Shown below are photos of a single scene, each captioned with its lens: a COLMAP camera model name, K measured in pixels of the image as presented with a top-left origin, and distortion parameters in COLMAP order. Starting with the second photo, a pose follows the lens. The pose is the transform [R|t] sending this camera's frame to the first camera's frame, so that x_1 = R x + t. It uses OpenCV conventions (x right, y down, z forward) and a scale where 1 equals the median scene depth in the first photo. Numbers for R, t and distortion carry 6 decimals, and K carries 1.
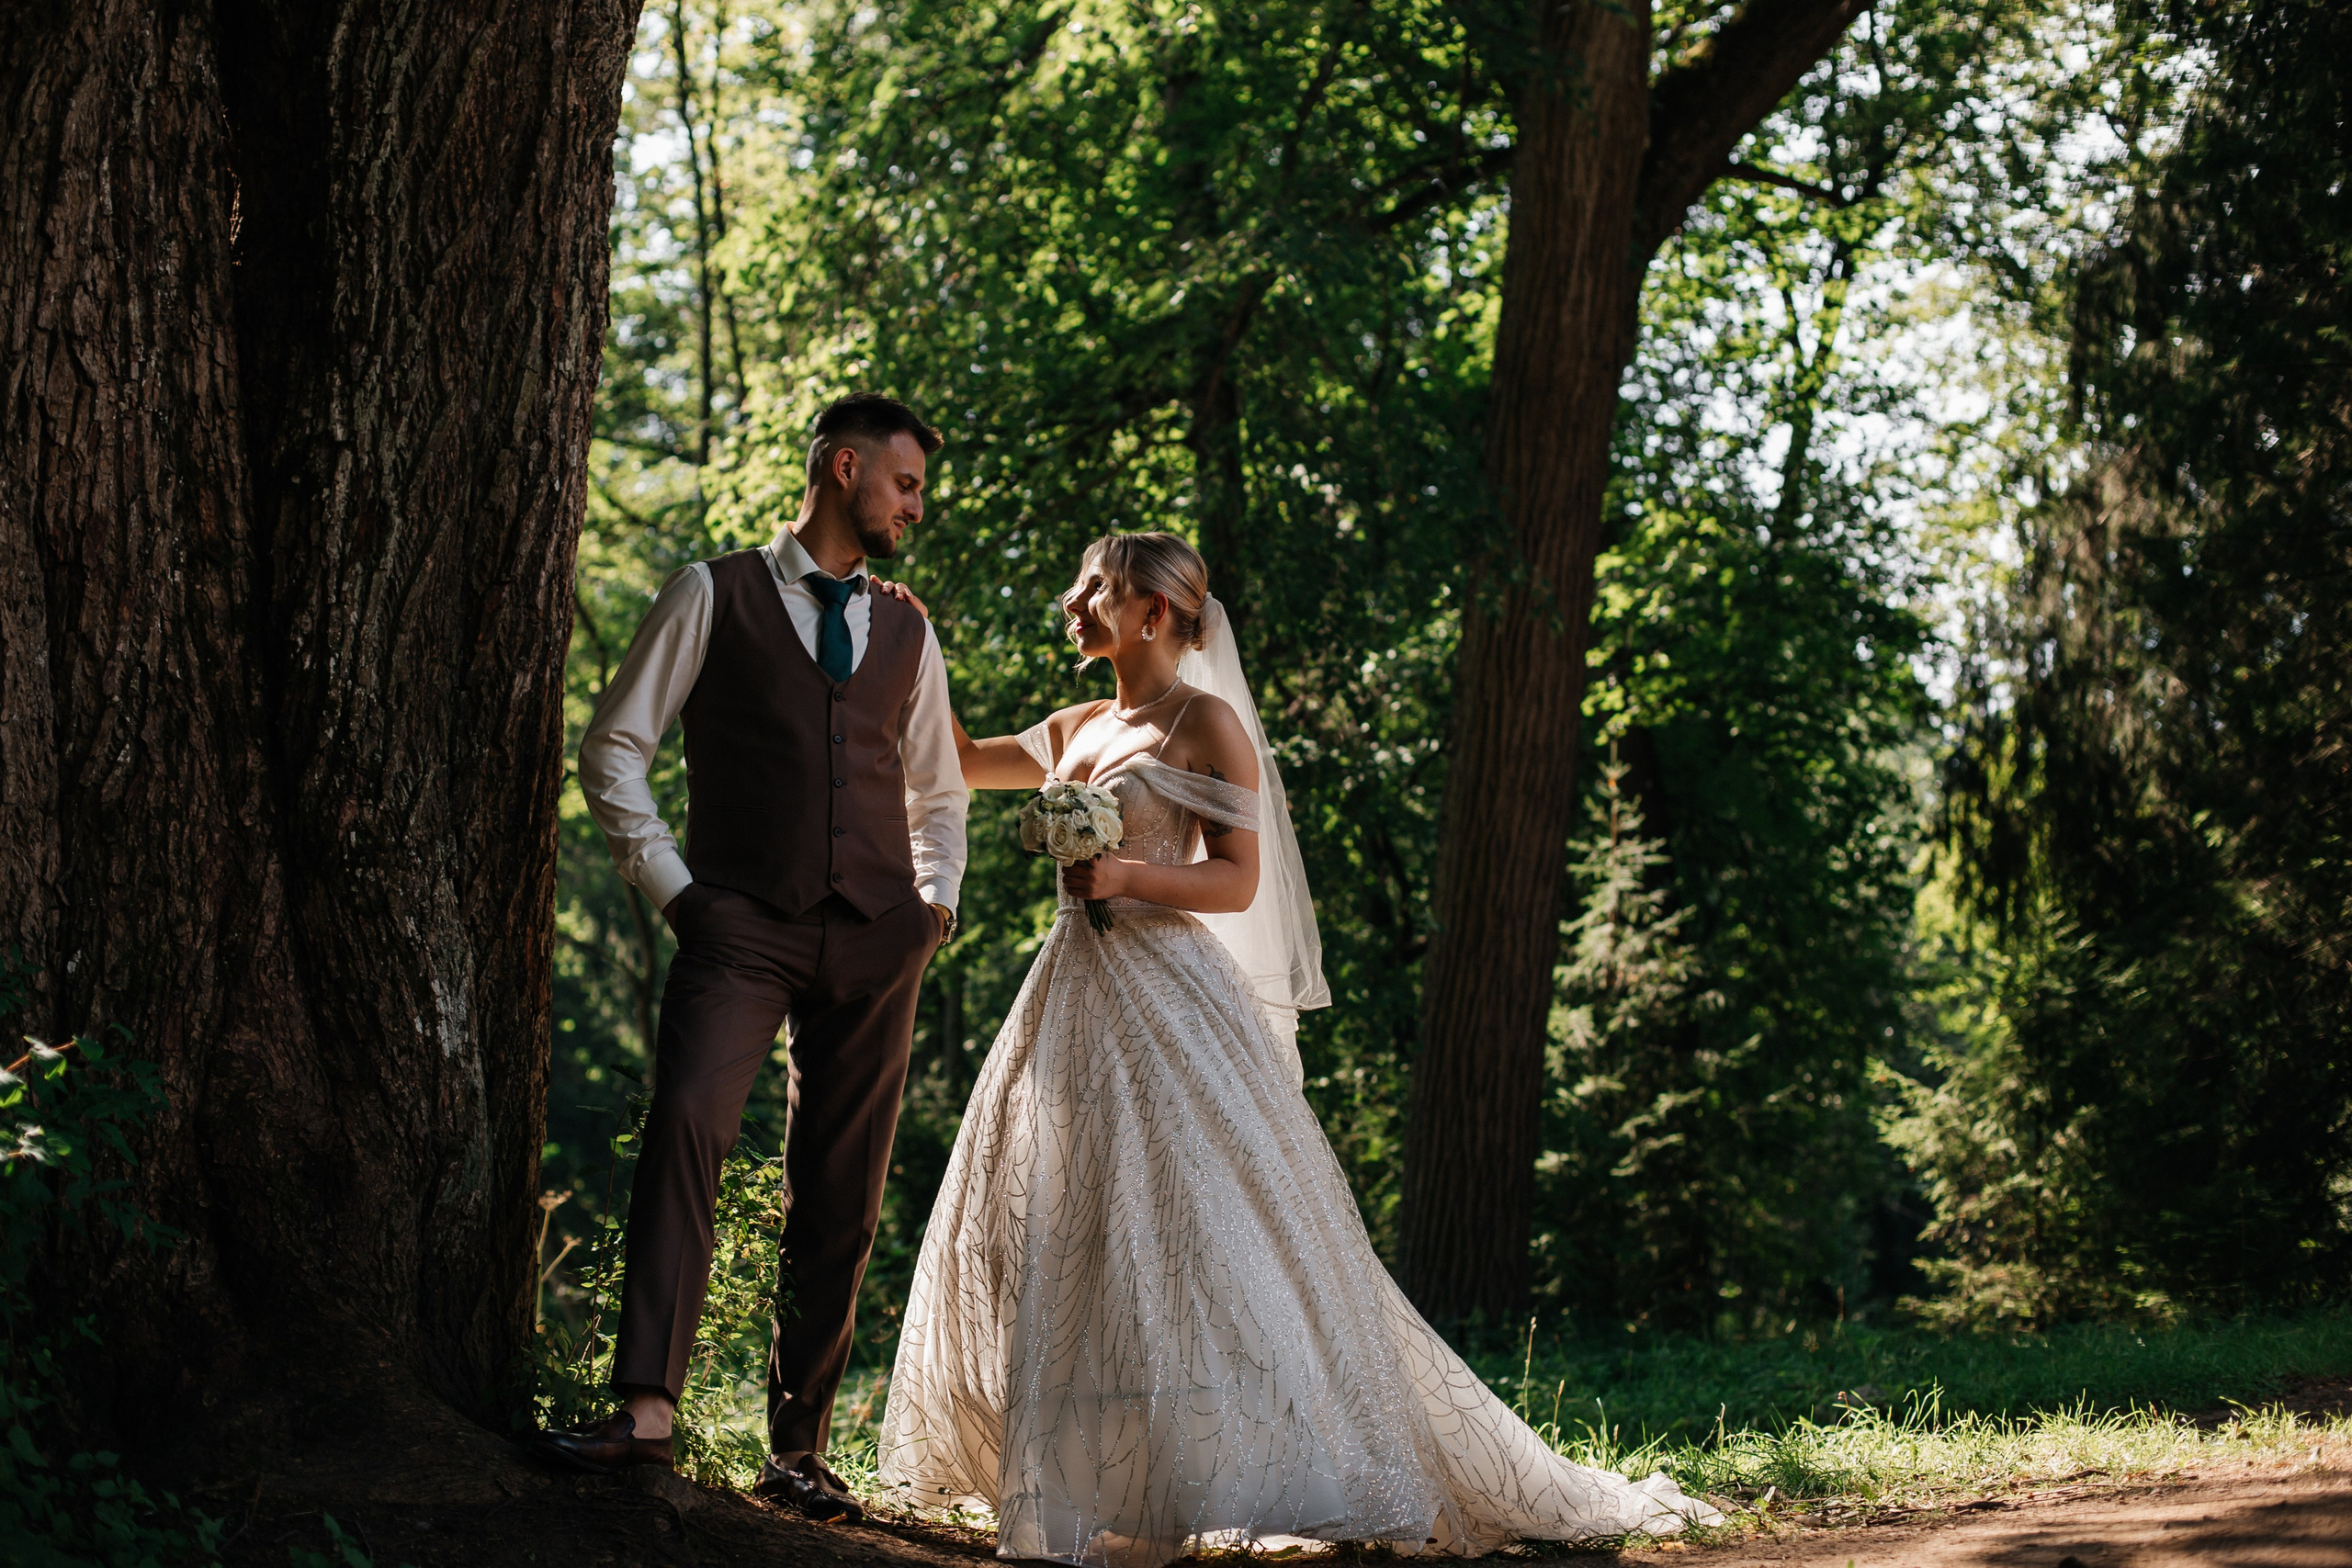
lens RADIAL K [[3382.7, 0, 1176.0], [0, 3382.7, 784.0], [0, 0, 1]] dist [-0.128156, 0.074280]
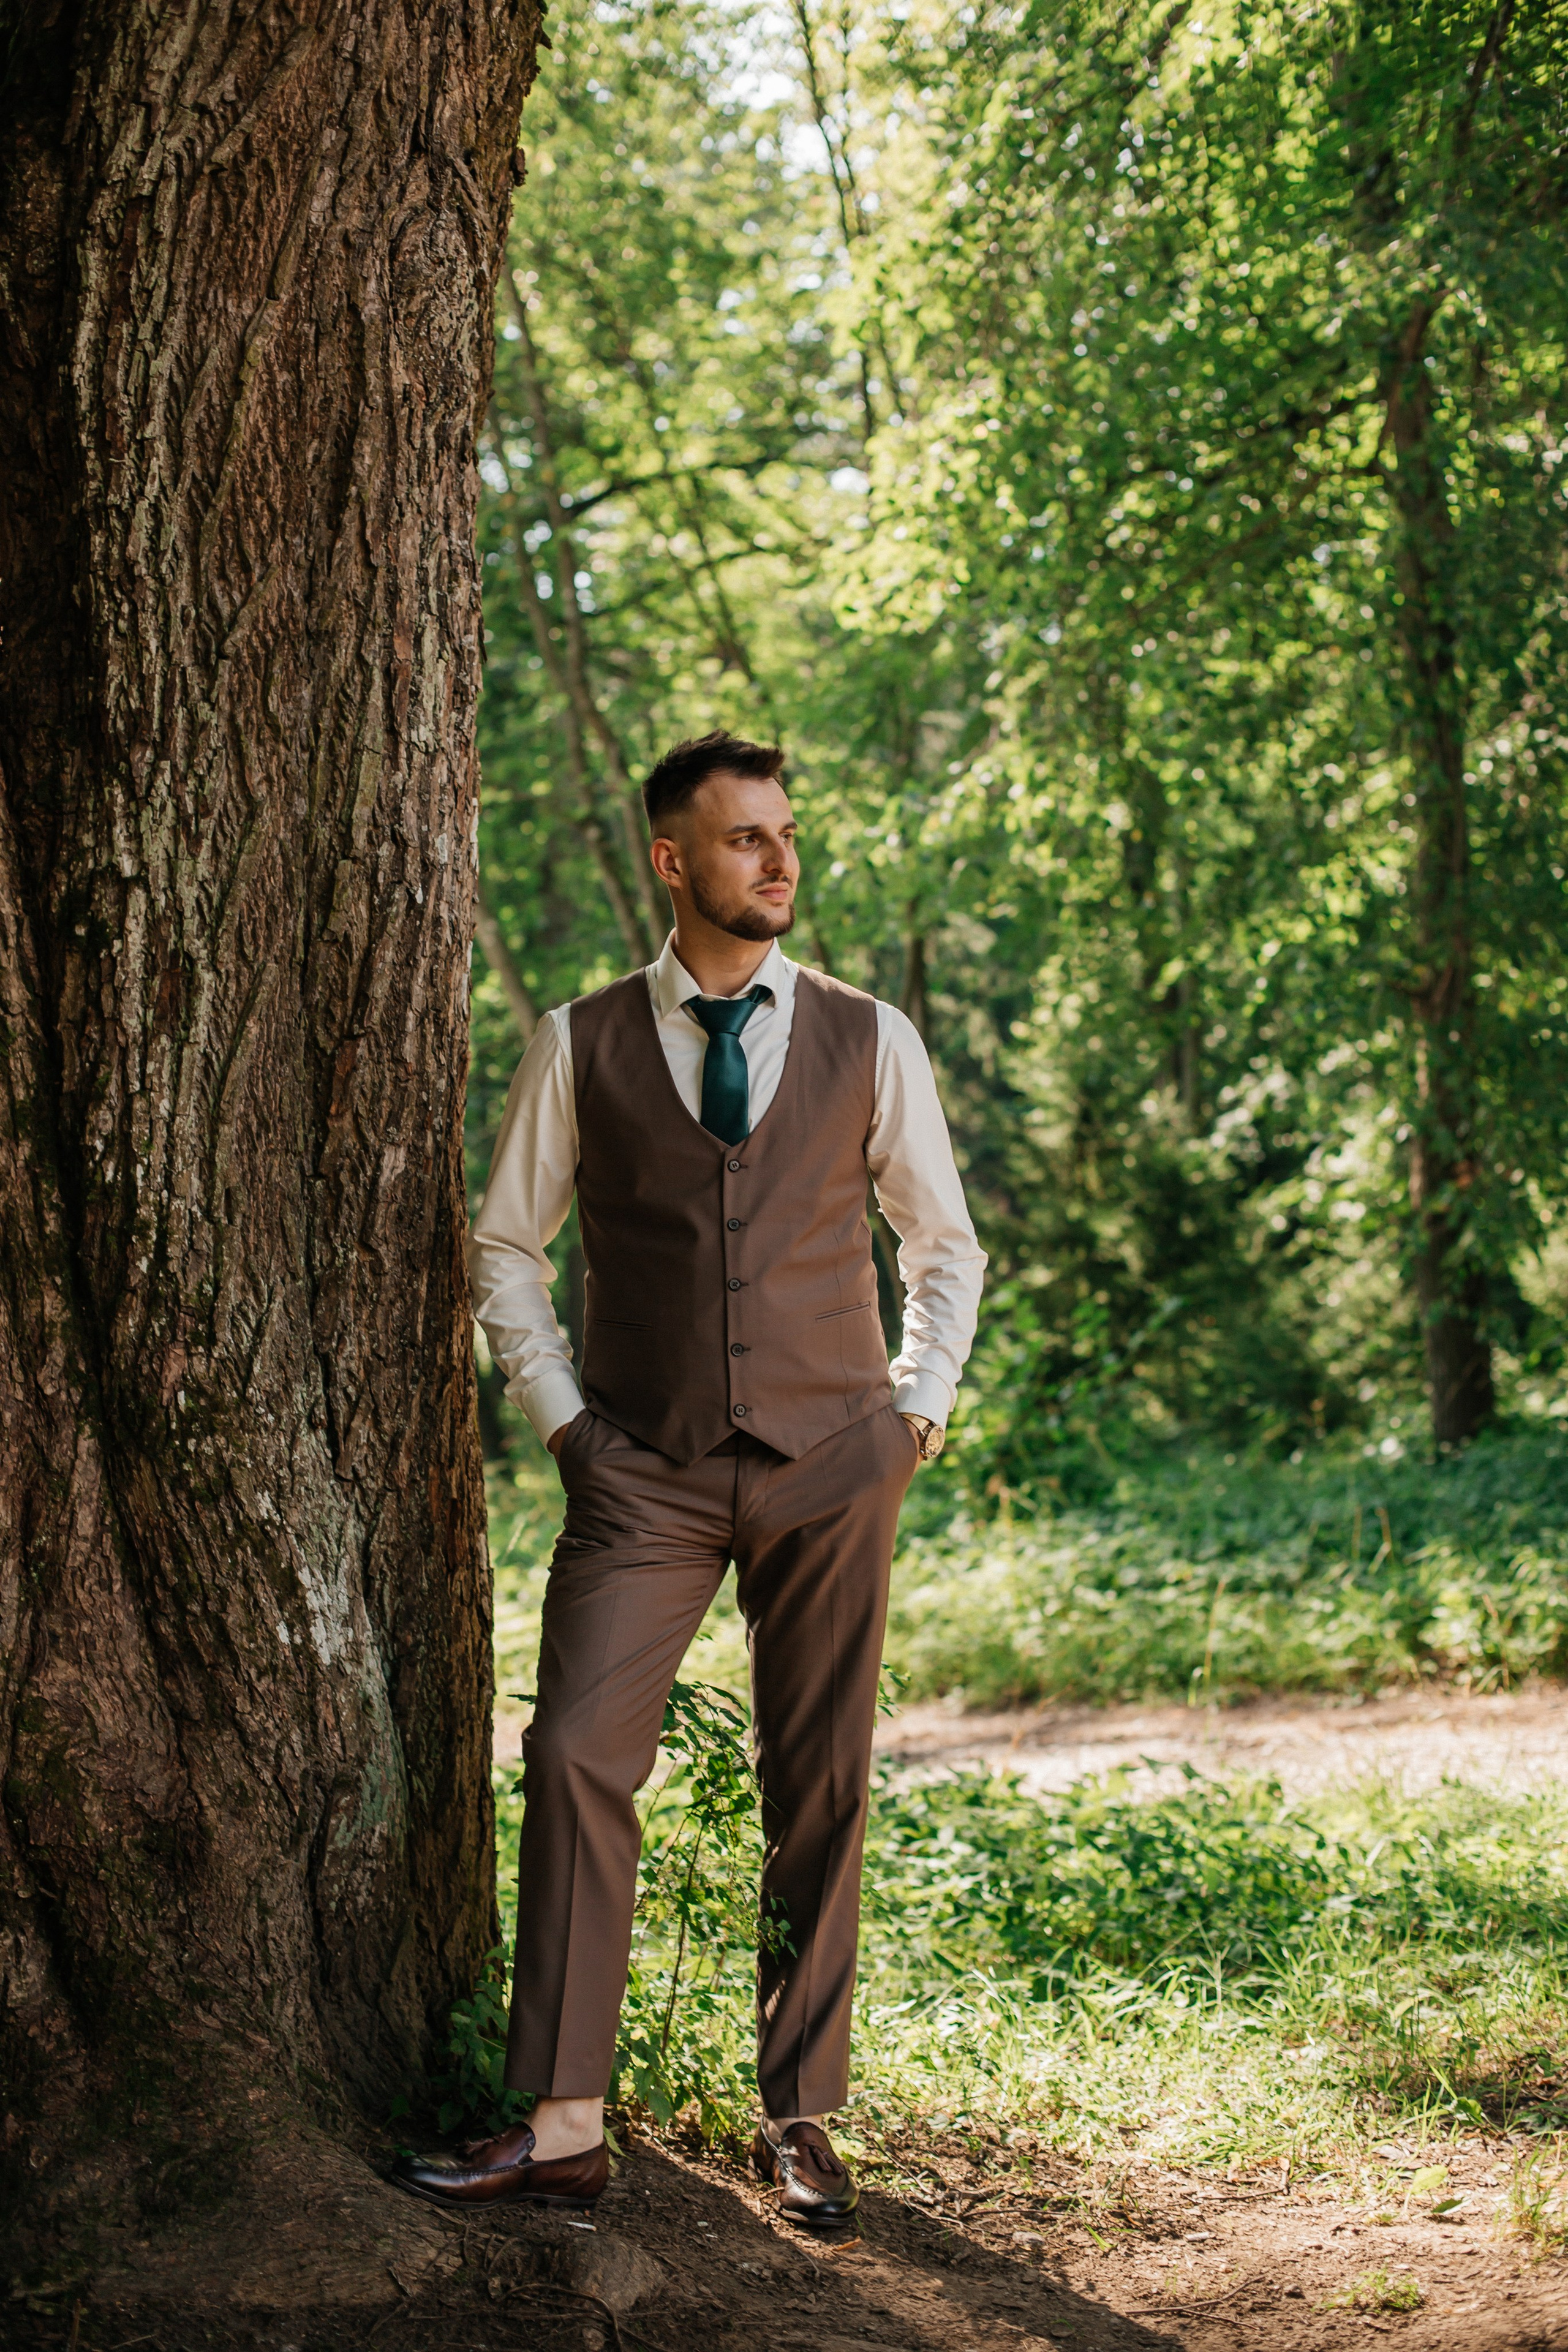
lens RADIAL K [[3388.1, 0, 779.0], [0, 3388.1, 1163.1], [0, 0, 1]] dist [-0.127518, 0.057676]
pose [[0.979250, -0.055688, -0.194853, 0.045234], [0.079464, 0.990017, 0.116410, -0.114328], [0.186425, -0.129478, 0.973900, 0.258771]]
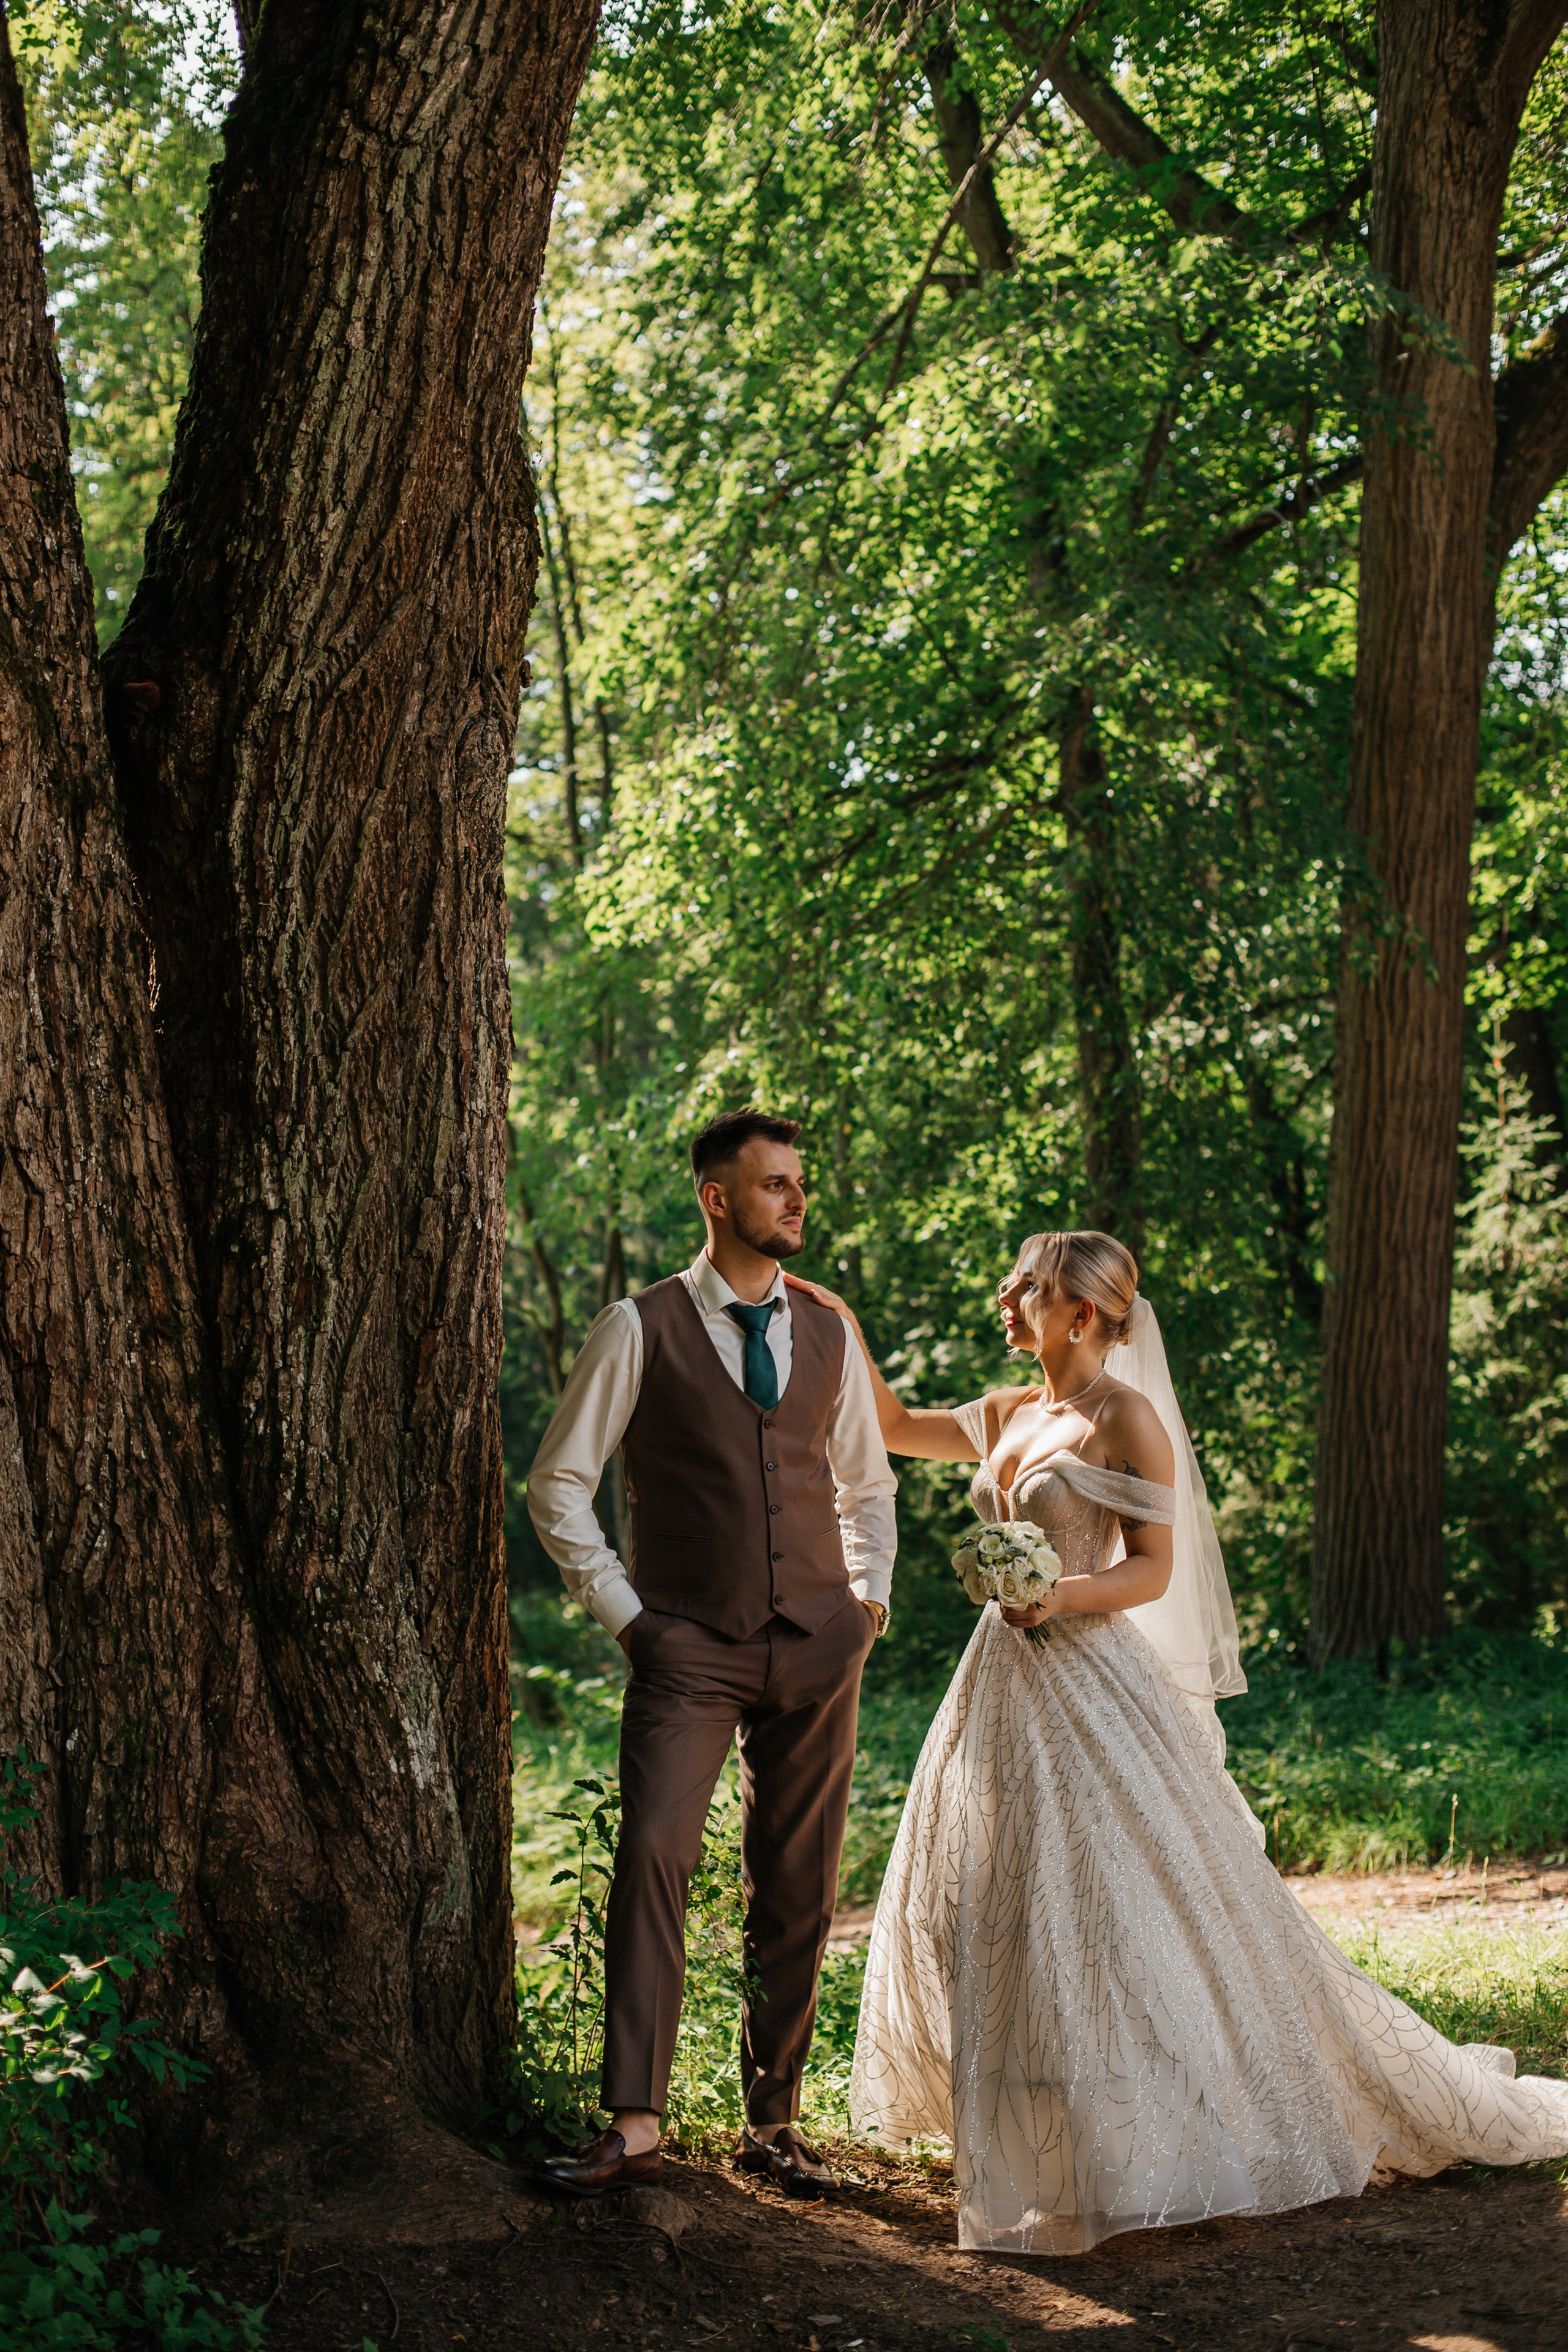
lens RADIAL K [[3383.0, 0, 784.0], [0, 3383.0, 1176.0], [0, 0, 1]] dist [-0.128156, 0.074280]
pose [[0.994352, -0.066162, -0.082990, -0.000864], [0.070521, 0.996219, 0.050741, -0.153679], [0.079319, -0.056307, 0.995258, -0.041863]]
